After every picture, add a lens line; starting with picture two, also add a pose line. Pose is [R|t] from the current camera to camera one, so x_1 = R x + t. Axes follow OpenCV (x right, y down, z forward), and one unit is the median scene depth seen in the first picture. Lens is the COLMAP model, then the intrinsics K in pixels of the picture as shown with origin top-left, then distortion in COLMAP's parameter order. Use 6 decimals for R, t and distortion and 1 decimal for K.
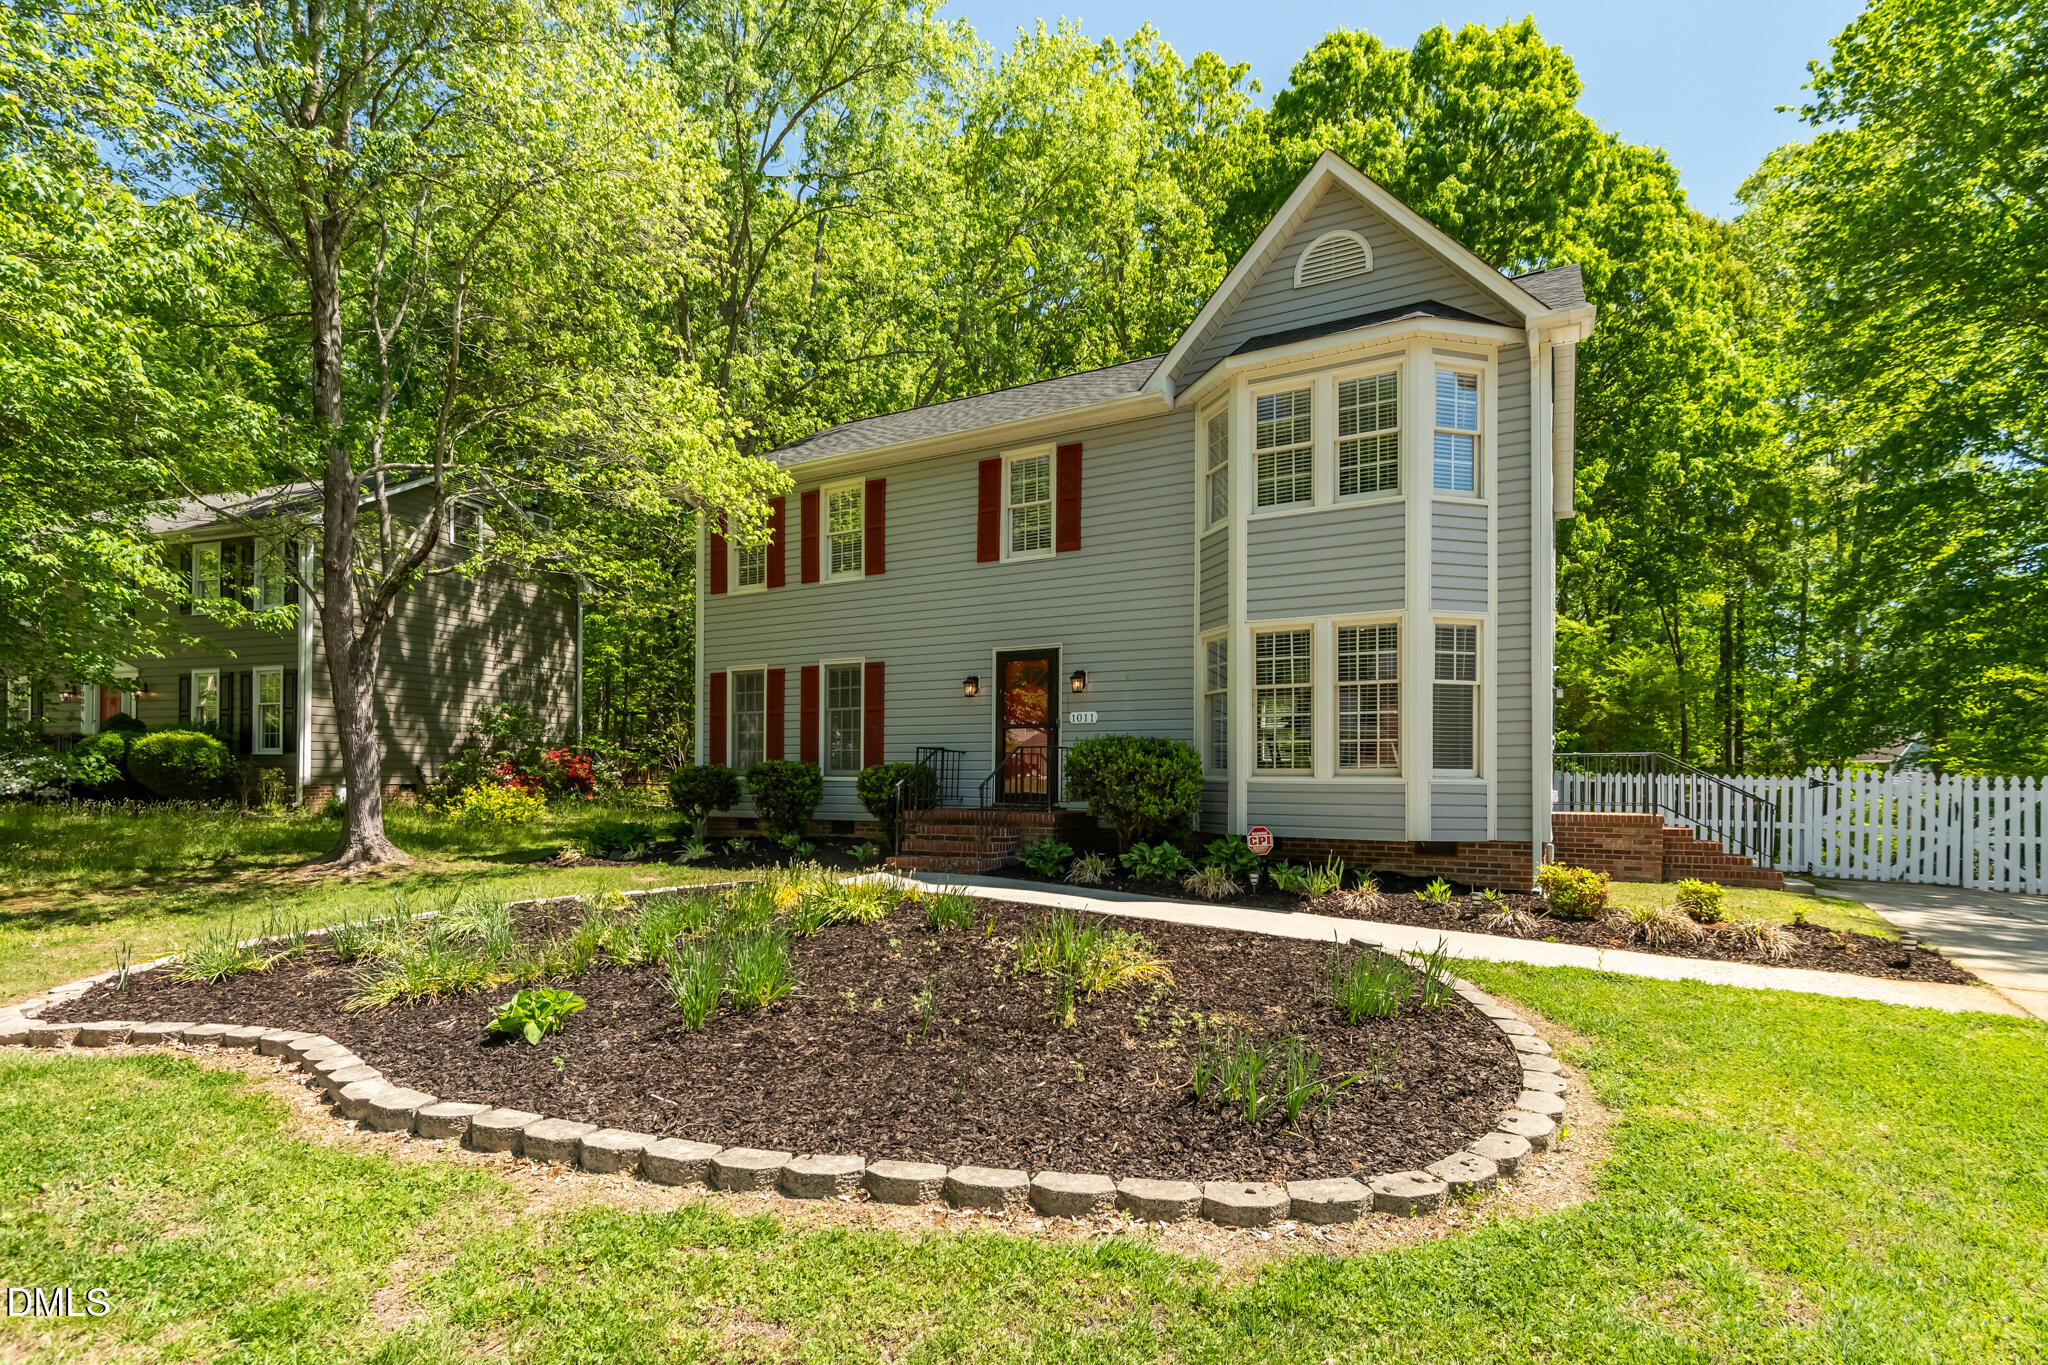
lens RADIAL K [[955.6, 0, 1013.7], [0, 955.6, 751.0], [0, 0, 1]] dist [0.001560, -0.001689]
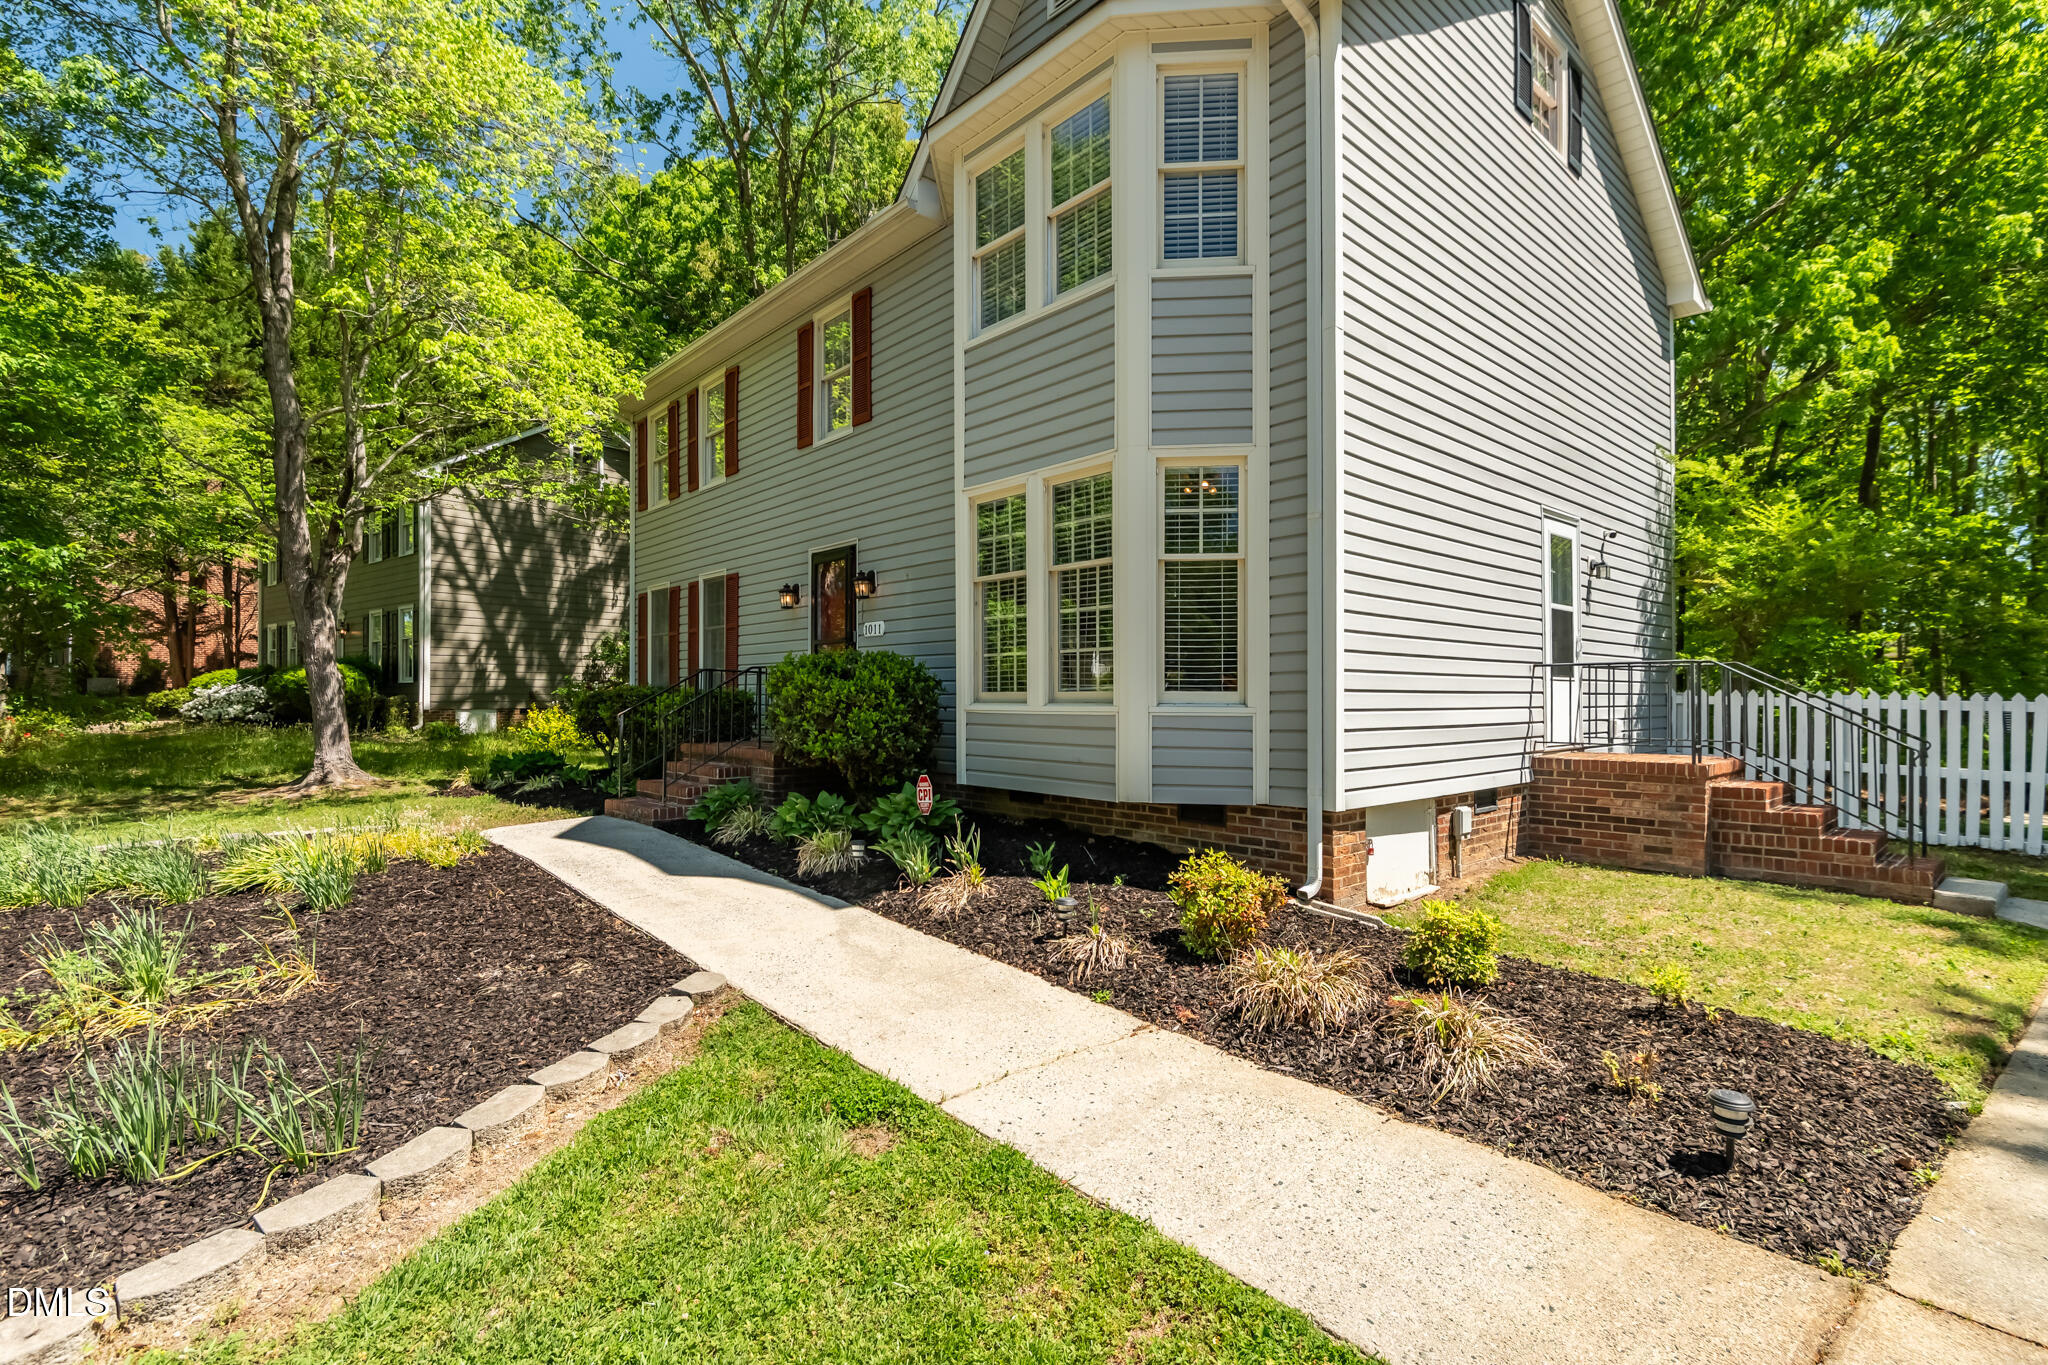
lens RADIAL K [[955.6, 0, 1030.1], [0, 955.6, 681.8], [0, 0, 1]] dist [0.001560, -0.001689]
pose [[0.945896, -0.009520, -0.324330, 0.485842], [0.011424, 0.999927, 0.003966, 0.007448], [0.324268, -0.007456, 0.945936, 0.304585]]
